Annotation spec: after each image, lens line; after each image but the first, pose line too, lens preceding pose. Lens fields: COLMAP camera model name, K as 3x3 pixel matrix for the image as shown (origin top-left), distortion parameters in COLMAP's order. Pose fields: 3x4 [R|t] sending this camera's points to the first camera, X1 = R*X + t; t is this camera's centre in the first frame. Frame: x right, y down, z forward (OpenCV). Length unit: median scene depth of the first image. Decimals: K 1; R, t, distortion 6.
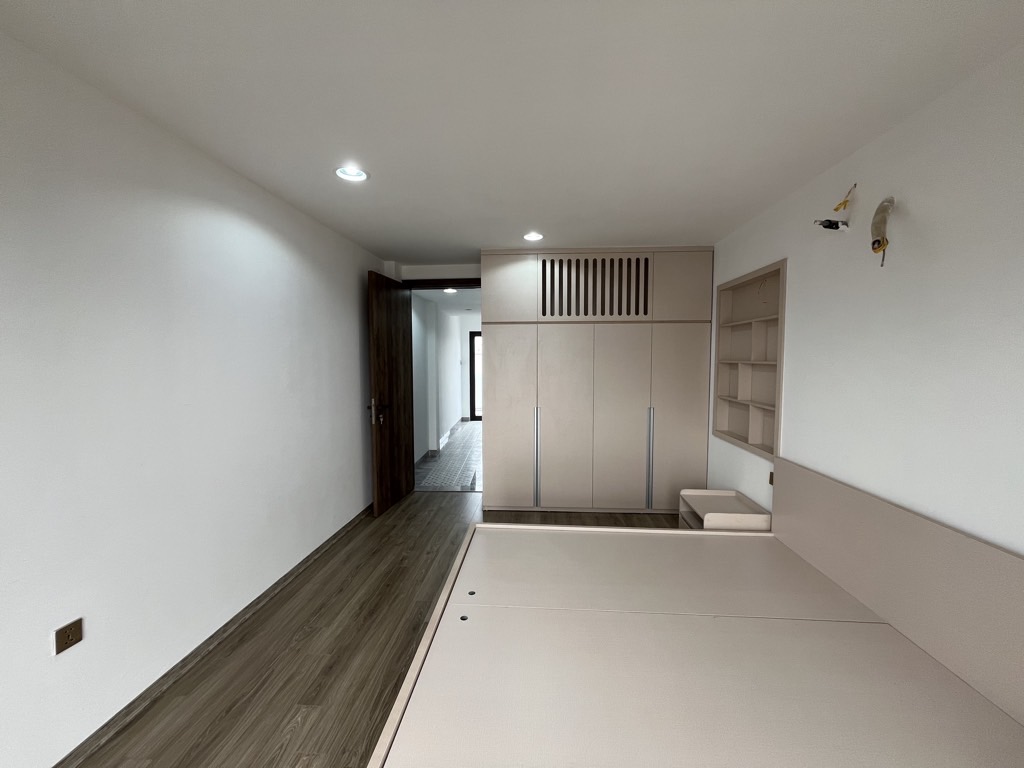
lens RADIAL K [[414.9, 0, 511.2], [0, 414.9, 383.7], [0, 0, 1]] dist [0.012965, -0.000027]
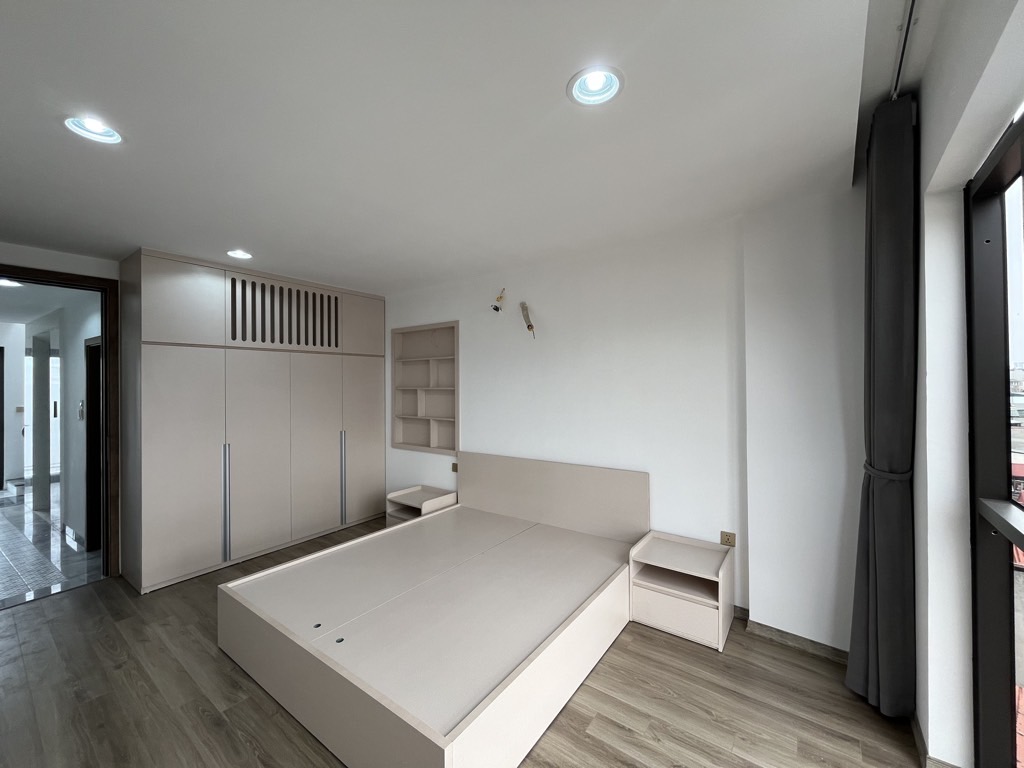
lens RADIAL K [[414.9, 0, 509.7], [0, 414.9, 382.7], [0, 0, 1]] dist [0.012965, -0.000027]
pose [[0.538011, -0.003250, 0.842932, -0.373019], [0.062142, 0.997424, -0.035817, -0.003142], [-0.840644, 0.071652, 0.536827, 0.026379]]
